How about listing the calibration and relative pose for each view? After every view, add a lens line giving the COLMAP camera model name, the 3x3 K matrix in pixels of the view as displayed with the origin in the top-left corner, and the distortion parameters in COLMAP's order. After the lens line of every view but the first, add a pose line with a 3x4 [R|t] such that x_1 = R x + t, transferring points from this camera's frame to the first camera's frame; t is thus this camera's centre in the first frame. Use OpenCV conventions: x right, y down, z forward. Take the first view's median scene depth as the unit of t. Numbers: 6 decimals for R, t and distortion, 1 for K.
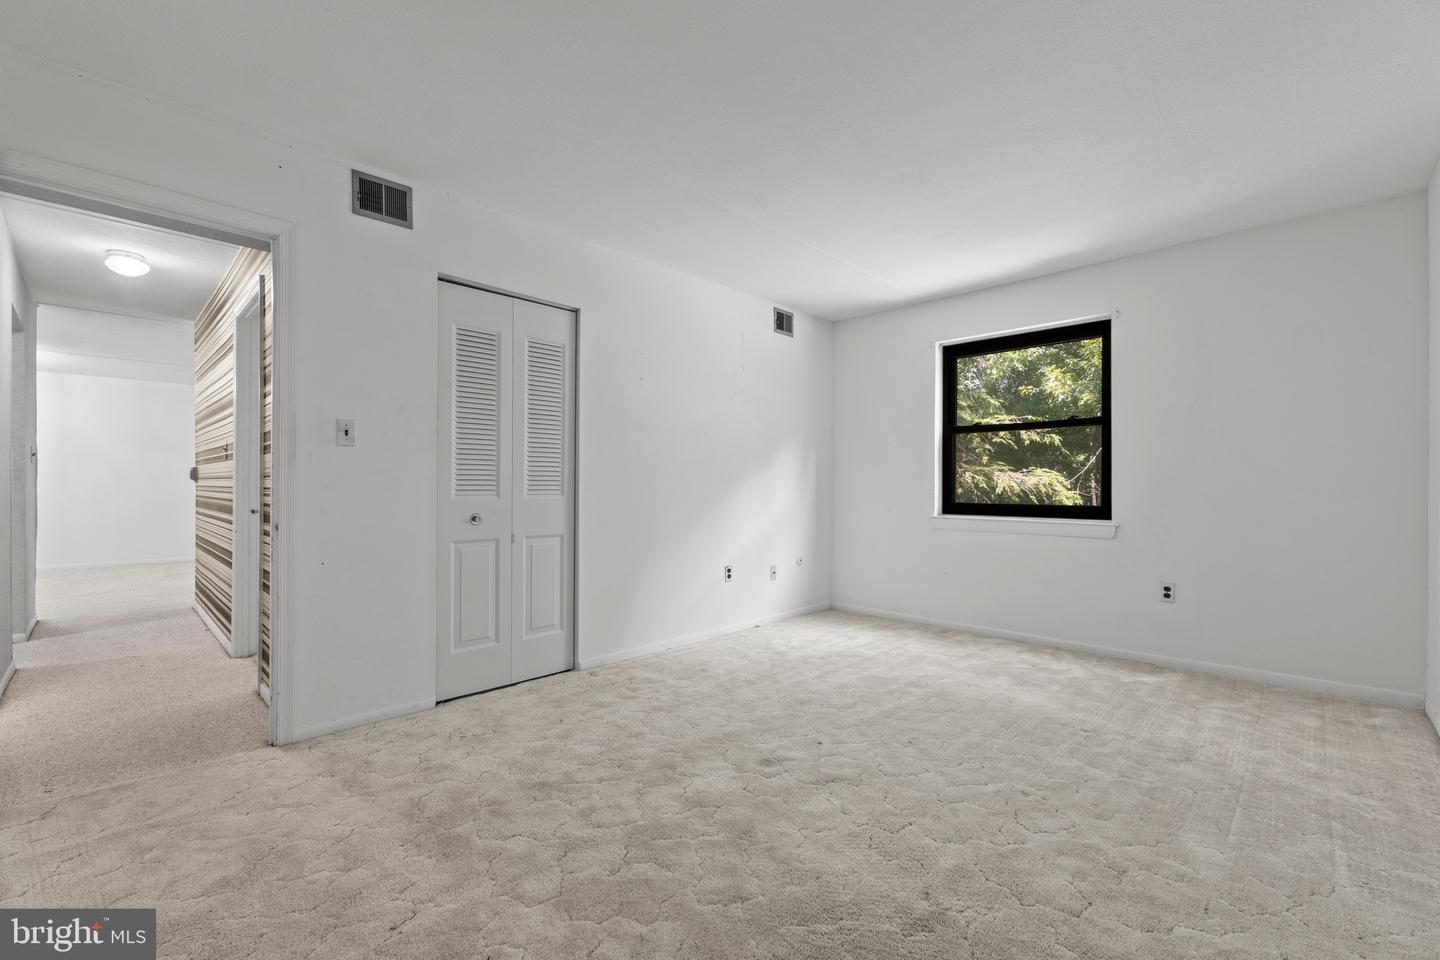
lens RADIAL K [[609.0, 0, 720.0], [0, 609.0, 480.0], [0, 0, 1]] dist [0.008399, -0.000375]
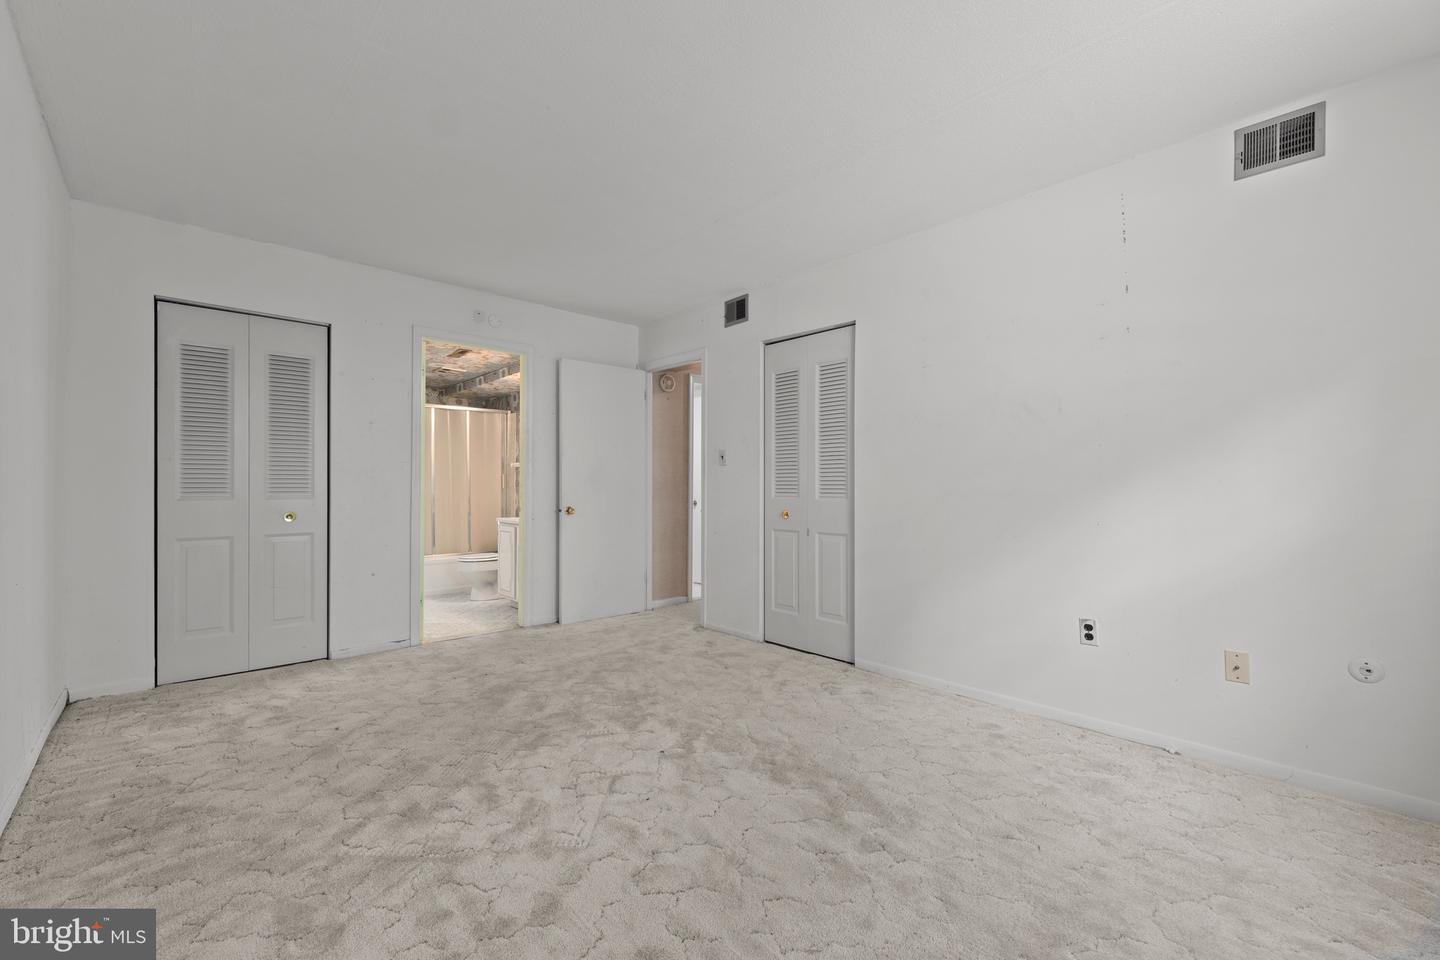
lens RADIAL K [[609.0, 0, 720.0], [0, 609.0, 480.0], [0, 0, 1]] dist [0.008399, -0.000375]
pose [[-0.054451, -0.019727, -0.998322, 0.829340], [-0.000006, 0.999805, -0.019756, 0.014165], [0.998516, -0.001070, -0.054440, 0.831580]]
